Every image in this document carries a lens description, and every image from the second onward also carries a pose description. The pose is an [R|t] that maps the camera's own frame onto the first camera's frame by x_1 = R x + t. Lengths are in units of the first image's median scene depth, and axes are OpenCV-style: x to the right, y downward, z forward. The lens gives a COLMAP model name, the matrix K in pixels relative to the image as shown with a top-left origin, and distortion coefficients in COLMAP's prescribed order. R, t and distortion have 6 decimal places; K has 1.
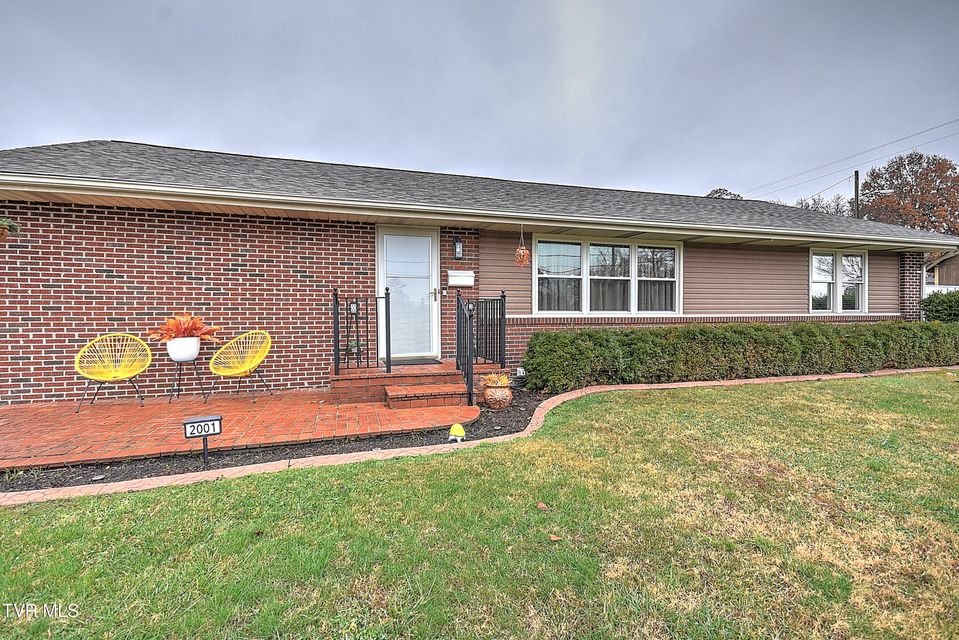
lens RADIAL K [[442.8, 0, 476.9], [0, 442.8, 319.9], [0, 0, 1]] dist [0.010565, -0.000975]
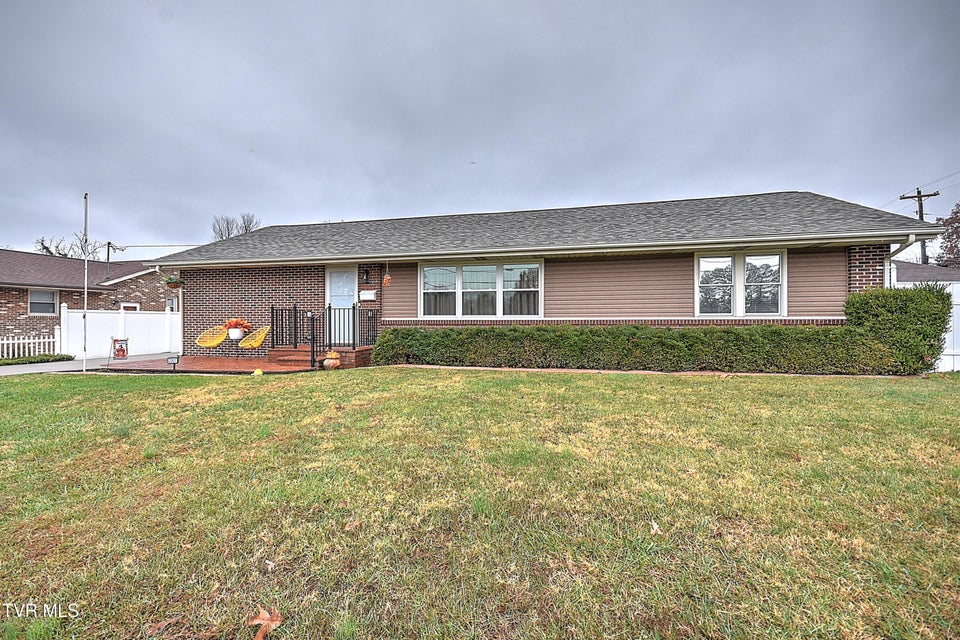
lens RADIAL K [[430.3, 0, 476.5], [0, 430.3, 319.1], [0, 0, 1]] dist [0.002594, -0.000057]
pose [[0.857890, 0.000701, -0.513833, 1.212890], [-0.006783, 0.999927, -0.009961, 0.005873], [0.513789, 0.012031, 0.857832, -0.149084]]
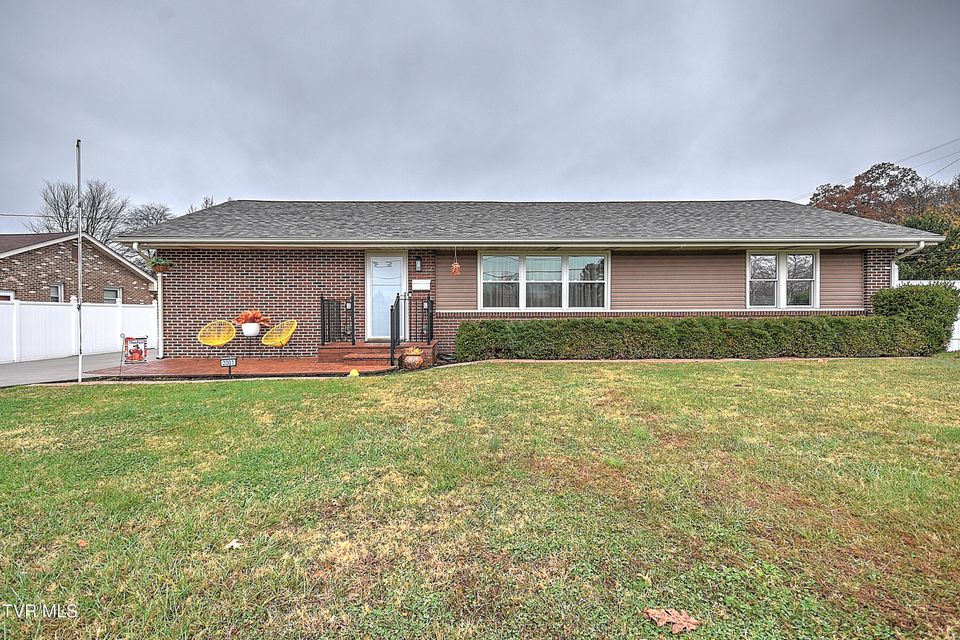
lens RADIAL K [[443.3, 0, 477.4], [0, 443.3, 319.9], [0, 0, 1]] dist [0.010565, -0.000975]
pose [[0.962239, 0.003316, -0.272187, 0.589457], [-0.002569, 0.999992, 0.003100, 0.017059], [0.272195, -0.002284, 0.962239, -0.381801]]
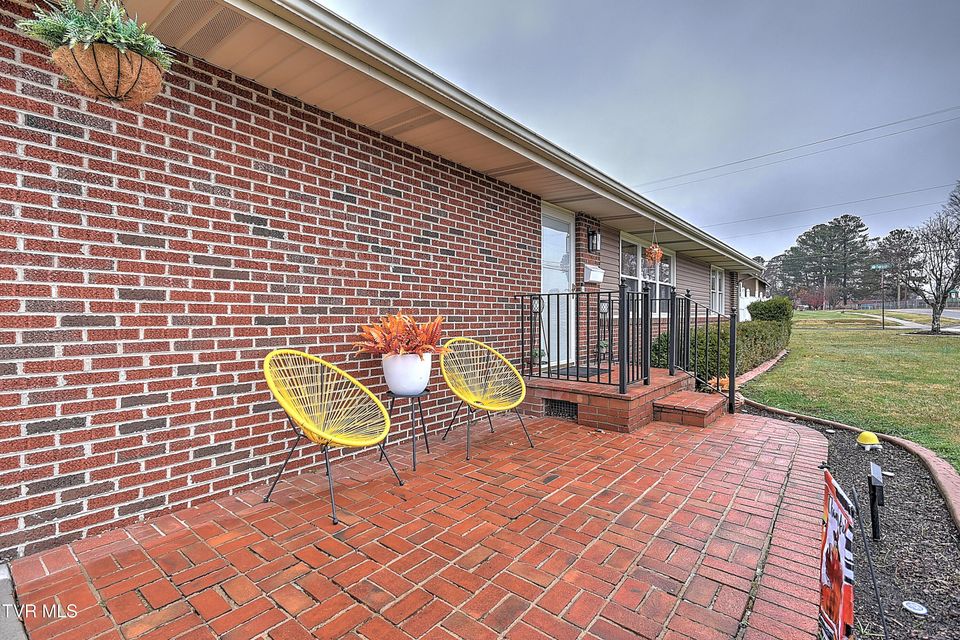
lens RADIAL K [[450.7, 0, 480.0], [0, 450.7, 320.0], [0, 0, 1]] dist [0.017570, 0.000409]
pose [[0.832590, -0.002183, 0.553886, -0.798755], [0.002893, 0.999996, -0.000407, -0.001084], [-0.553882, 0.001942, 0.832593, 0.410991]]
